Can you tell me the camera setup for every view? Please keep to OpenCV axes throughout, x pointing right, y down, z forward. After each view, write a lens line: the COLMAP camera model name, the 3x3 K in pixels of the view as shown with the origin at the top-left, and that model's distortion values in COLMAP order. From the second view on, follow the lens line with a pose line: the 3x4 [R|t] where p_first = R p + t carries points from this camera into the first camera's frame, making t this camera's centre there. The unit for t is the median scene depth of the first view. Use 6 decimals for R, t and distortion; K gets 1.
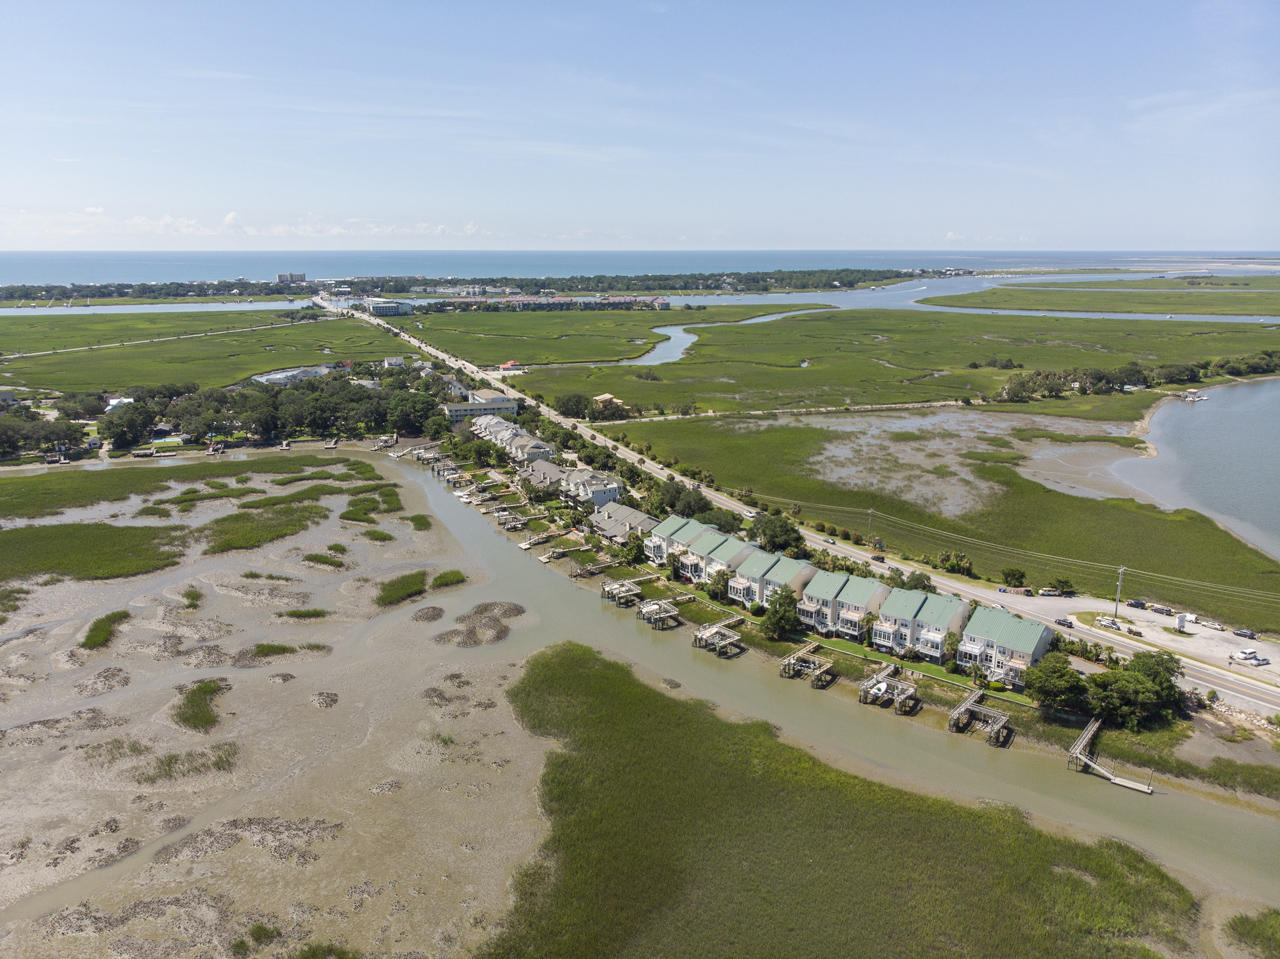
lens RADIAL K [[929.2, 0, 641.8], [0, 929.2, 480.5], [0, 0, 1]] dist [0.002304, 0.000584]
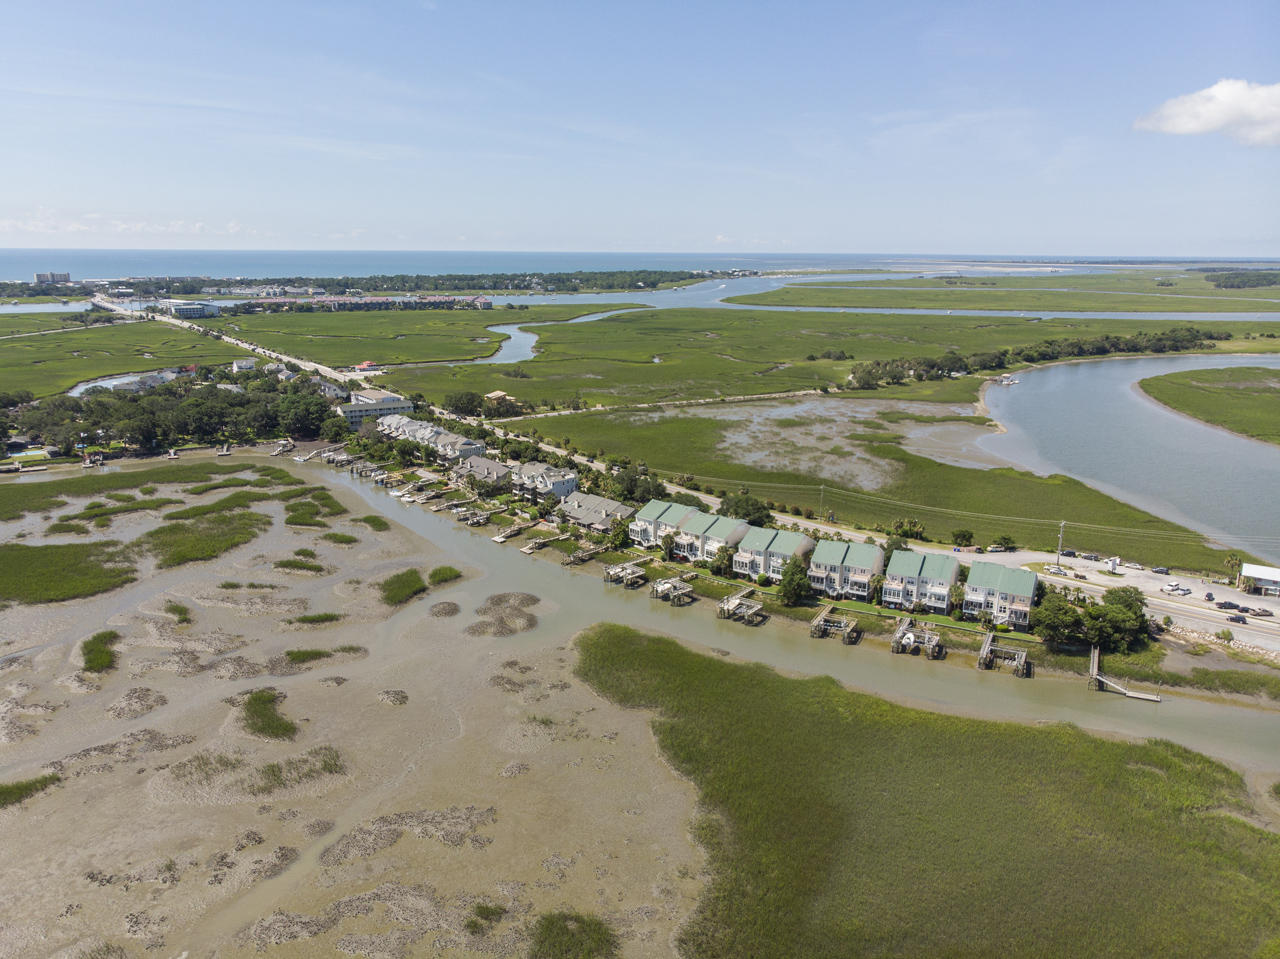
lens RADIAL K [[924.1, 0, 640.0], [0, 924.1, 479.5], [0, 0, 1]] dist [0.007315, -0.007057]
pose [[0.975470, -0.047010, 0.215052, -0.161040], [0.047180, 0.998877, 0.004346, 0.007411], [-0.215015, 0.005907, 0.976593, -0.008106]]
